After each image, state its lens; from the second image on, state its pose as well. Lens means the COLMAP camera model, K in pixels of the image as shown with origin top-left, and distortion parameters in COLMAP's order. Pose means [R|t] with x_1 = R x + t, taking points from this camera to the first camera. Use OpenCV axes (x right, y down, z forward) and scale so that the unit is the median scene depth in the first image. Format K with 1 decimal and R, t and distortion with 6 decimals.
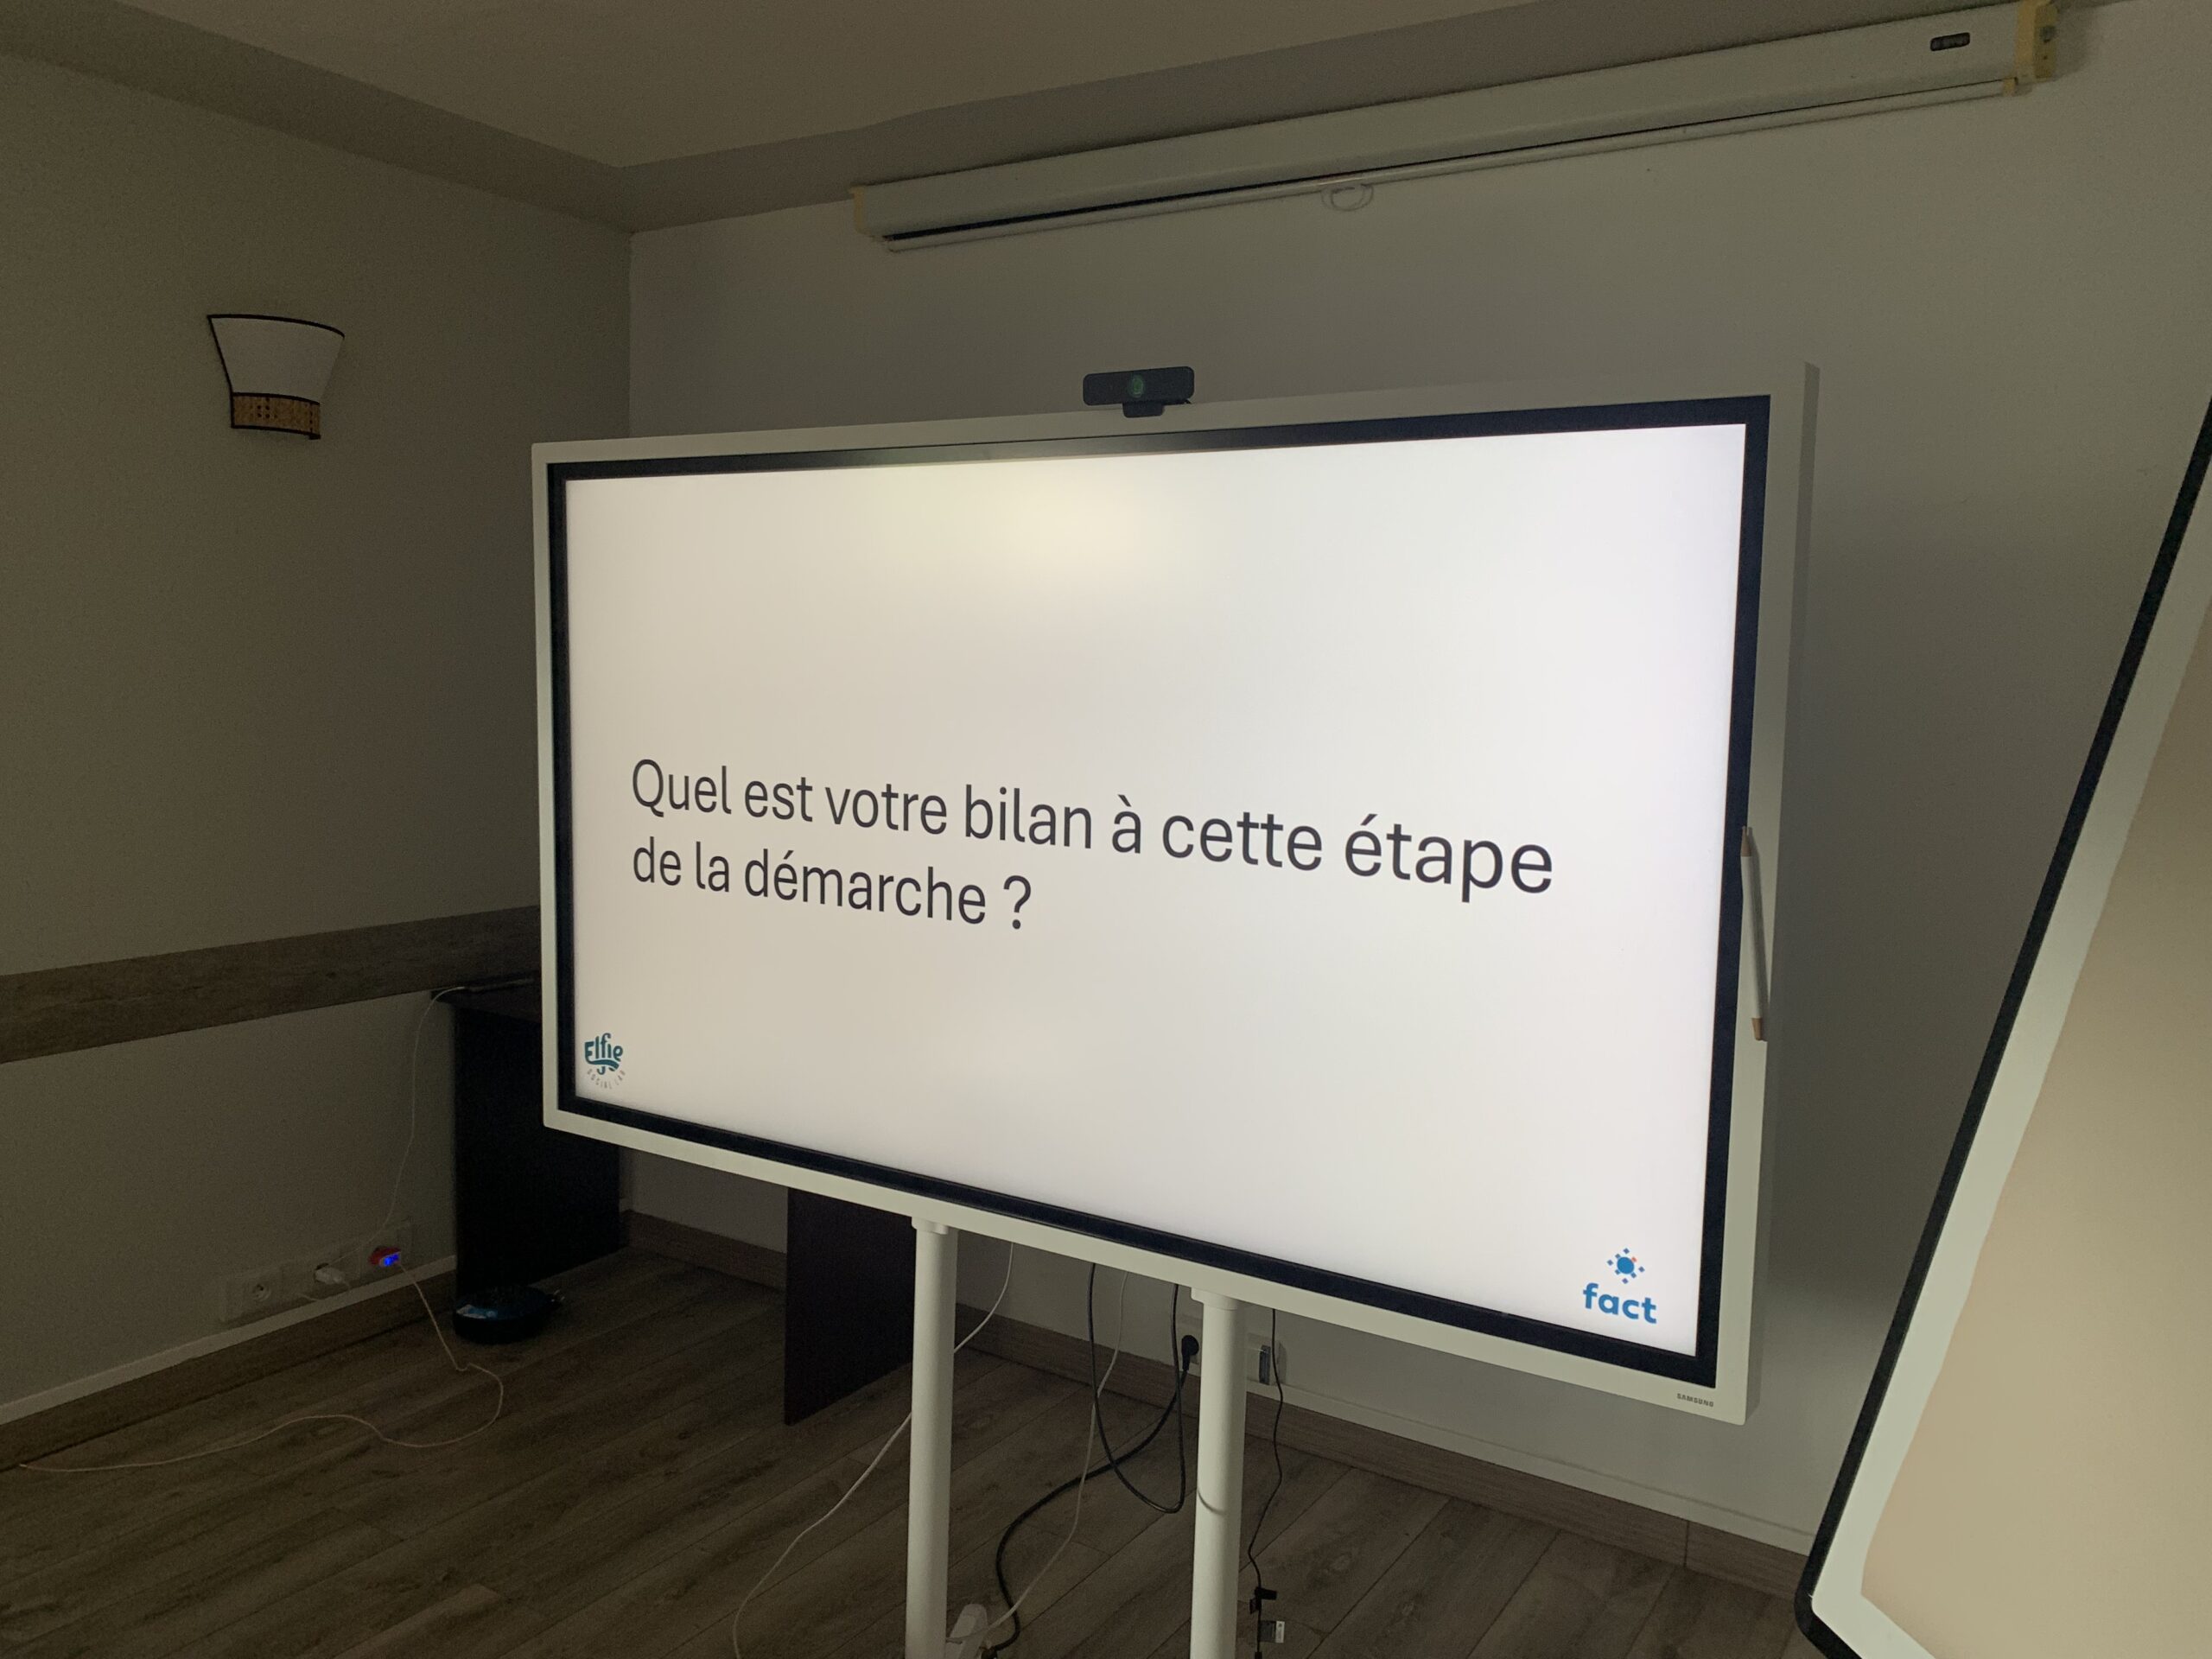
lens RADIAL K [[1691.3, 0, 1105.8], [0, 1691.3, 817.7], [0, 0, 1]] dist [0.002160, -0.008279]
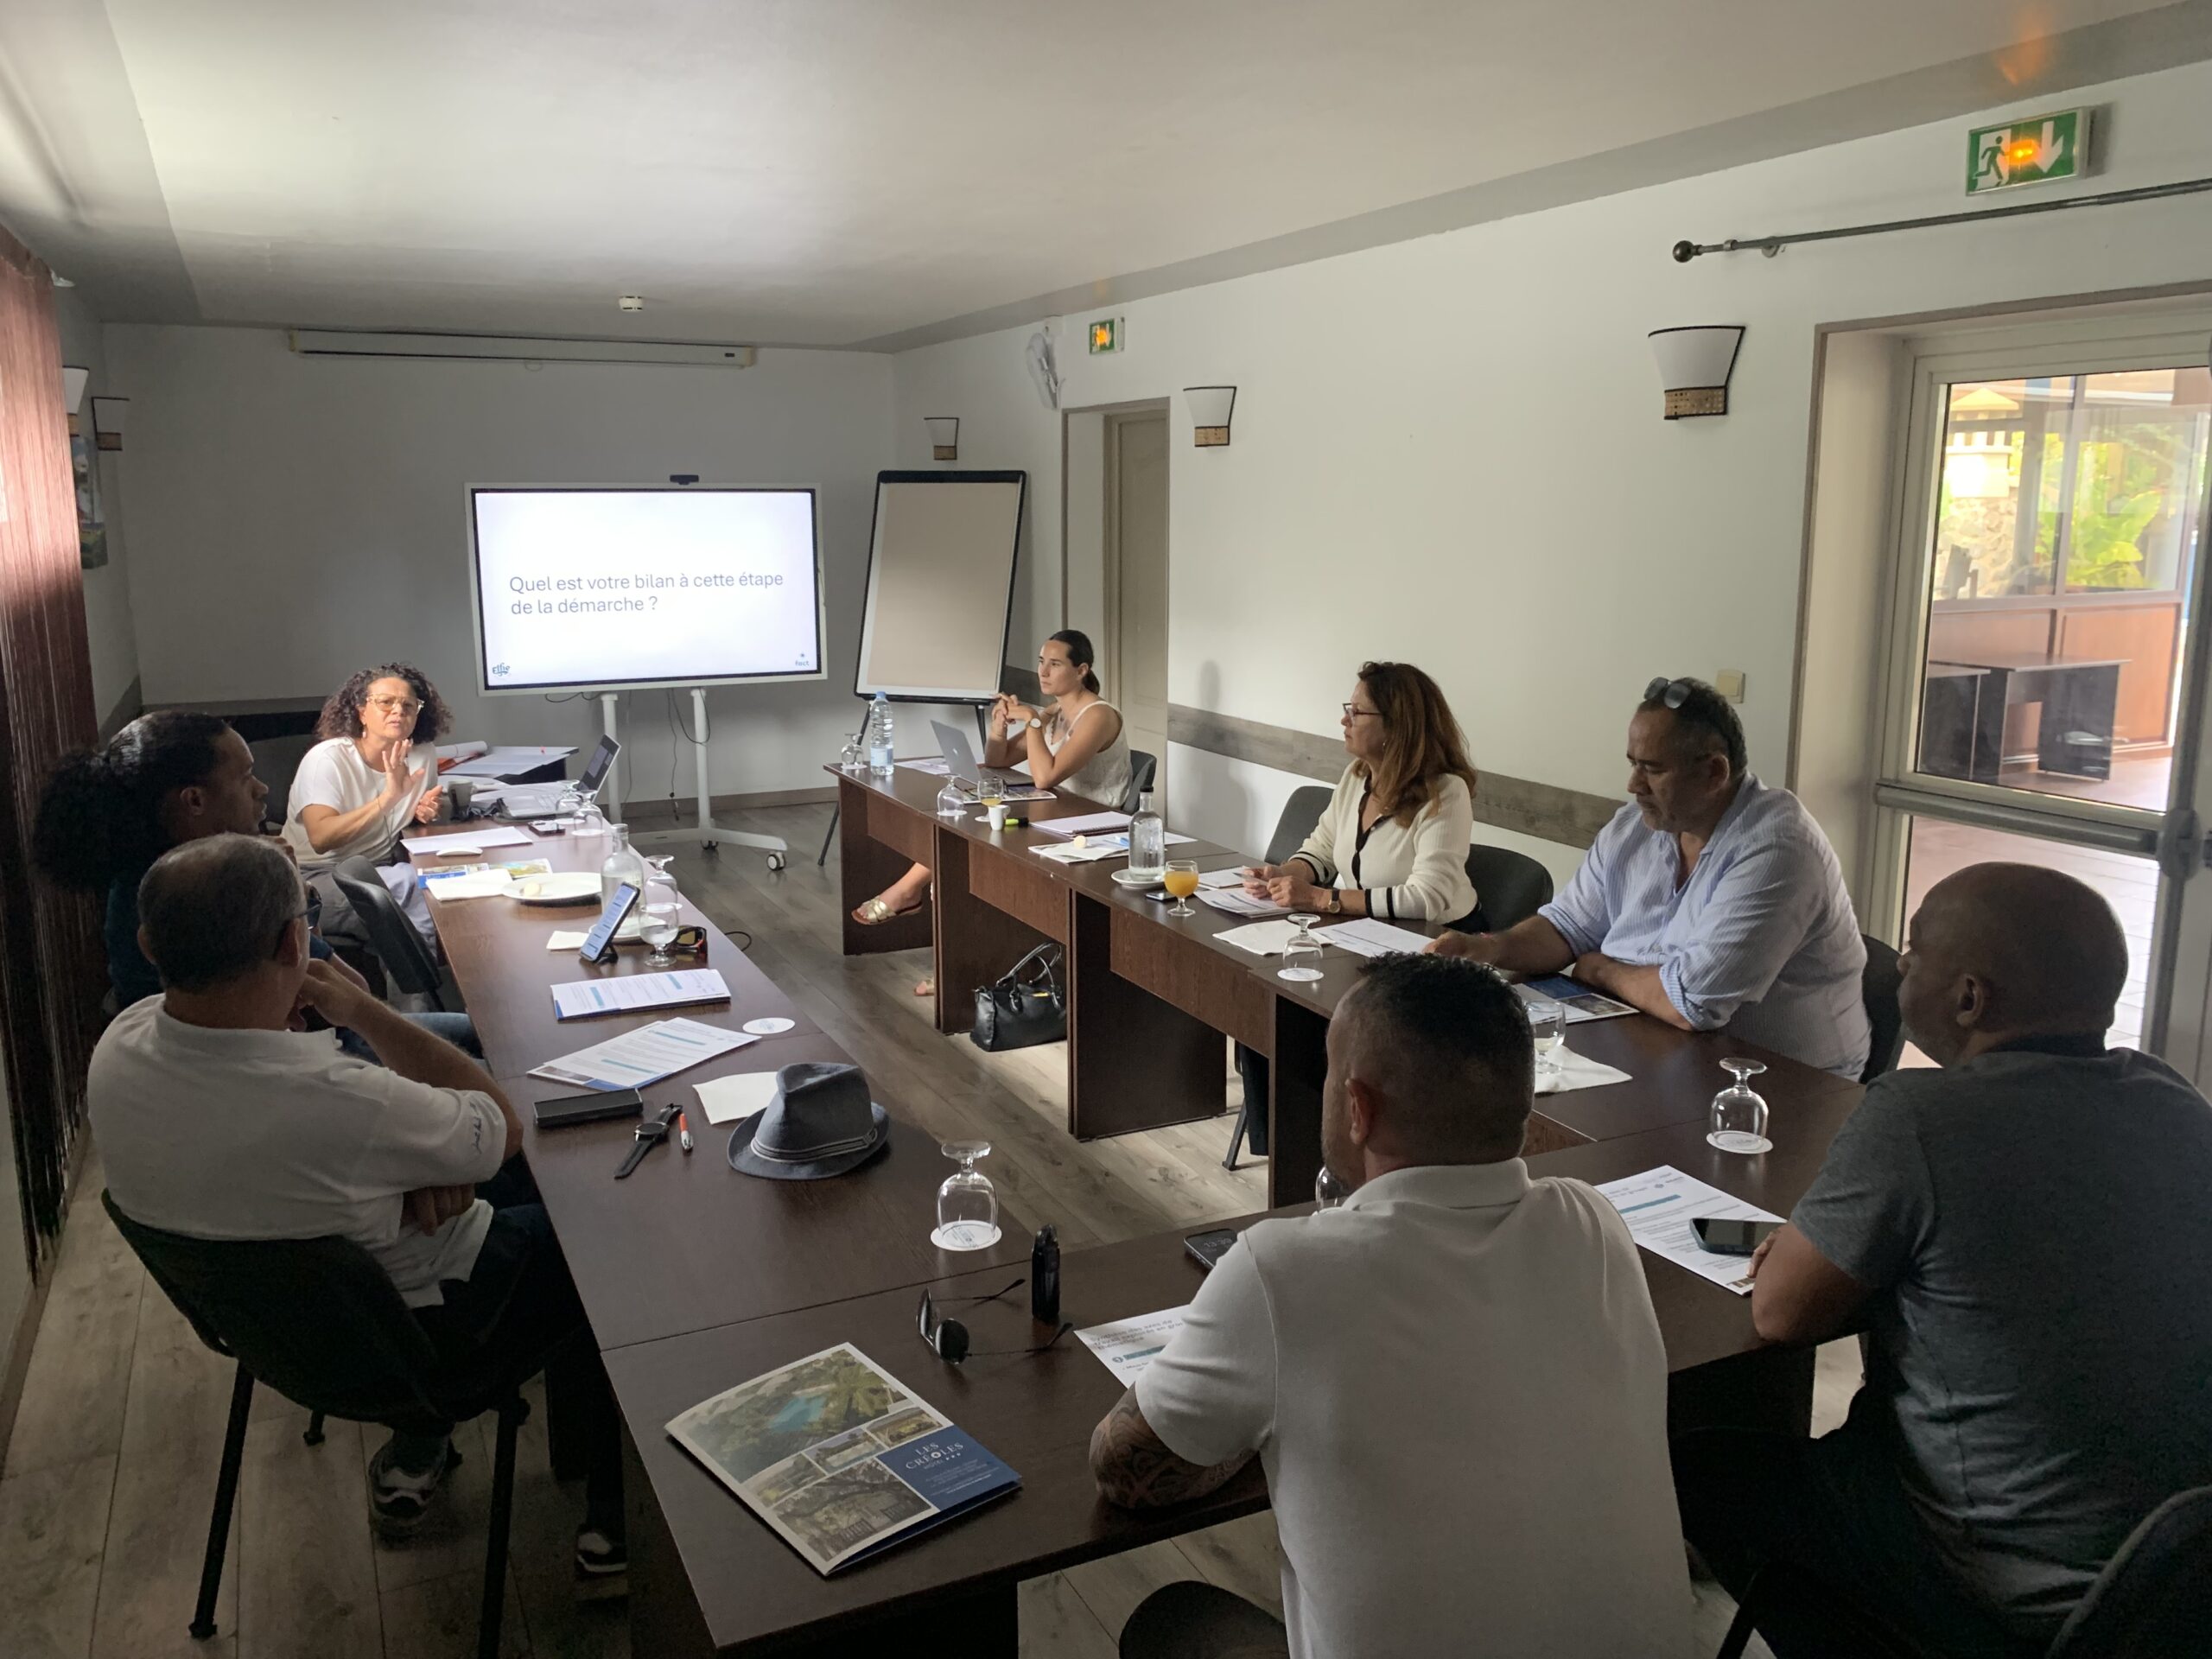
lens RADIAL K [[1691.3, 0, 1103.0], [0, 1691.3, 824.2], [0, 0, 1]] dist [0.002160, -0.008279]
pose [[0.519106, -0.188022, 0.833772, -2.662779], [0.095992, 0.982157, 0.161719, 0.017211], [-0.849302, -0.003914, 0.527893, -1.842631]]
